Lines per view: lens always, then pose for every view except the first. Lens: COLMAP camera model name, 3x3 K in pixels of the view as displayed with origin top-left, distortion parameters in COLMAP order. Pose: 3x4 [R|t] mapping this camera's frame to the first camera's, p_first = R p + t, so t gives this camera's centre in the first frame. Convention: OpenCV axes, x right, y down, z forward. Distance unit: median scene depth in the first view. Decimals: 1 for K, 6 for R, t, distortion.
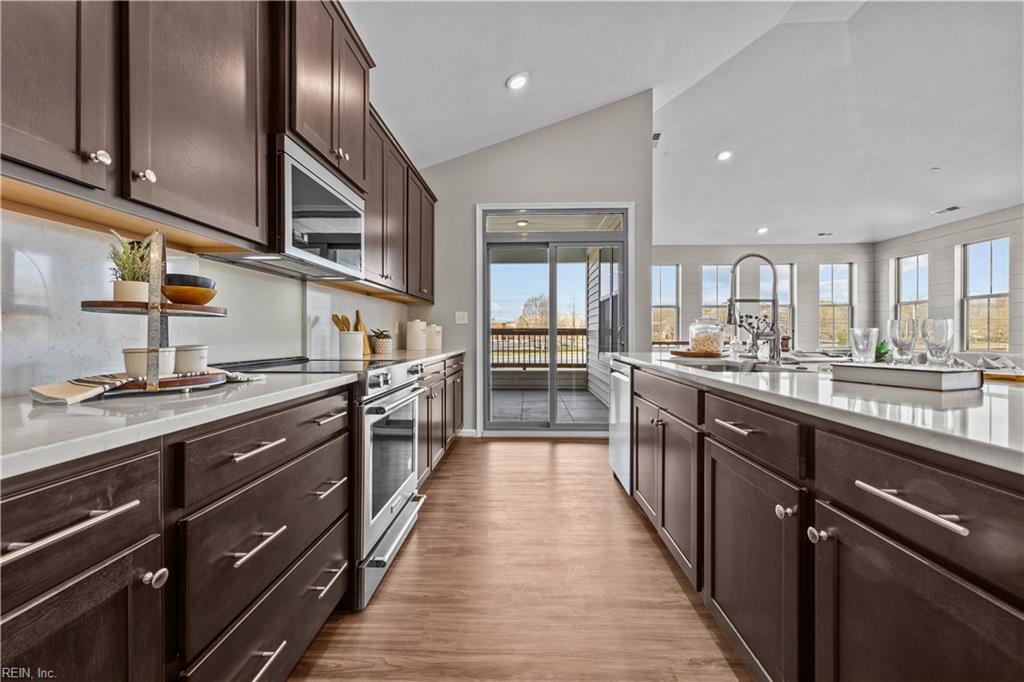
lens RADIAL K [[395.0, 0, 510.9], [0, 395.0, 334.6], [0, 0, 1]] dist [0.001081, -0.000039]
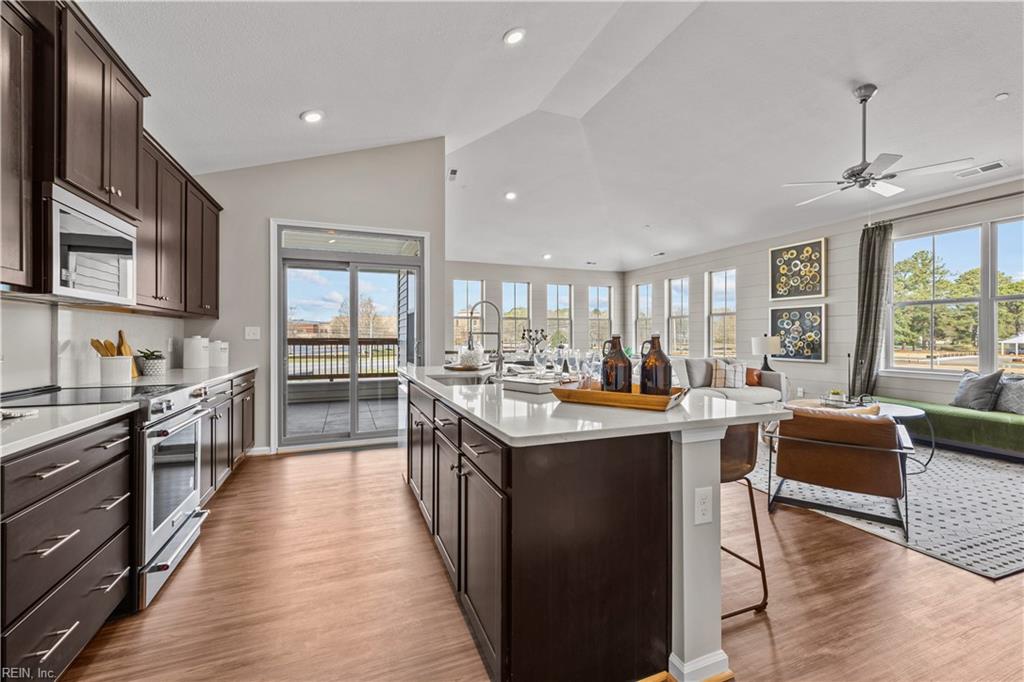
lens RADIAL K [[423.7, 0, 515.9], [0, 423.7, 335.0], [0, 0, 1]] dist [0.001848, -0.000297]
pose [[0.912445, 0.000886, 0.409198, 0.052628], [0.000063, 0.999997, -0.002305, -0.047838], [-0.409199, 0.002129, 0.912443, -0.289769]]
